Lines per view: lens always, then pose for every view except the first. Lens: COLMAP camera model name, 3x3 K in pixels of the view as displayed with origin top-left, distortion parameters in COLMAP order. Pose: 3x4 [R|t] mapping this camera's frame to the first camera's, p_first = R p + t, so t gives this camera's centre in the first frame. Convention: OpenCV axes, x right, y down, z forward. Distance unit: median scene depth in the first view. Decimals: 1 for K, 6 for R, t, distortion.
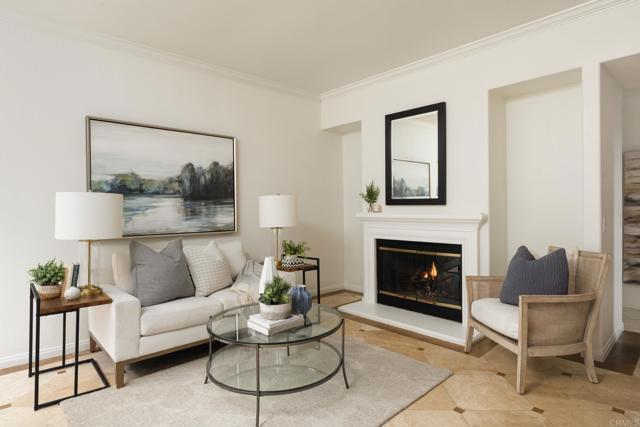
lens RADIAL K [[363.3, 0, 321.0], [0, 363.3, 211.4], [0, 0, 1]] dist [0.000016, 0.000390]
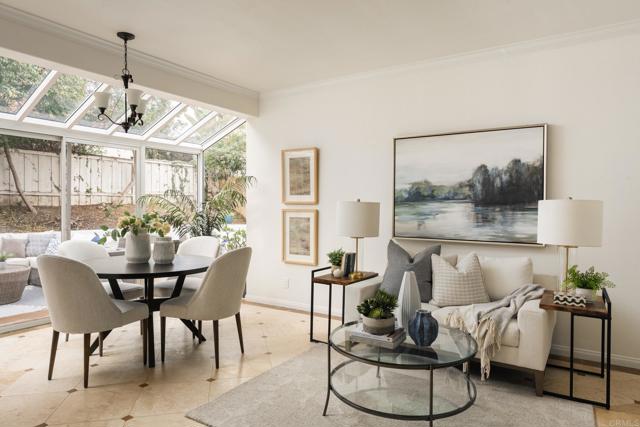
lens RADIAL K [[409.9, 0, 321.1], [0, 409.9, 211.4], [0, 0, 1]] dist [0.001448, 0.001445]
pose [[0.235843, 0.024127, -0.971492, 0.552848], [-0.018171, 0.999626, 0.020415, -0.029814], [0.971621, 0.012839, 0.236193, 0.367780]]
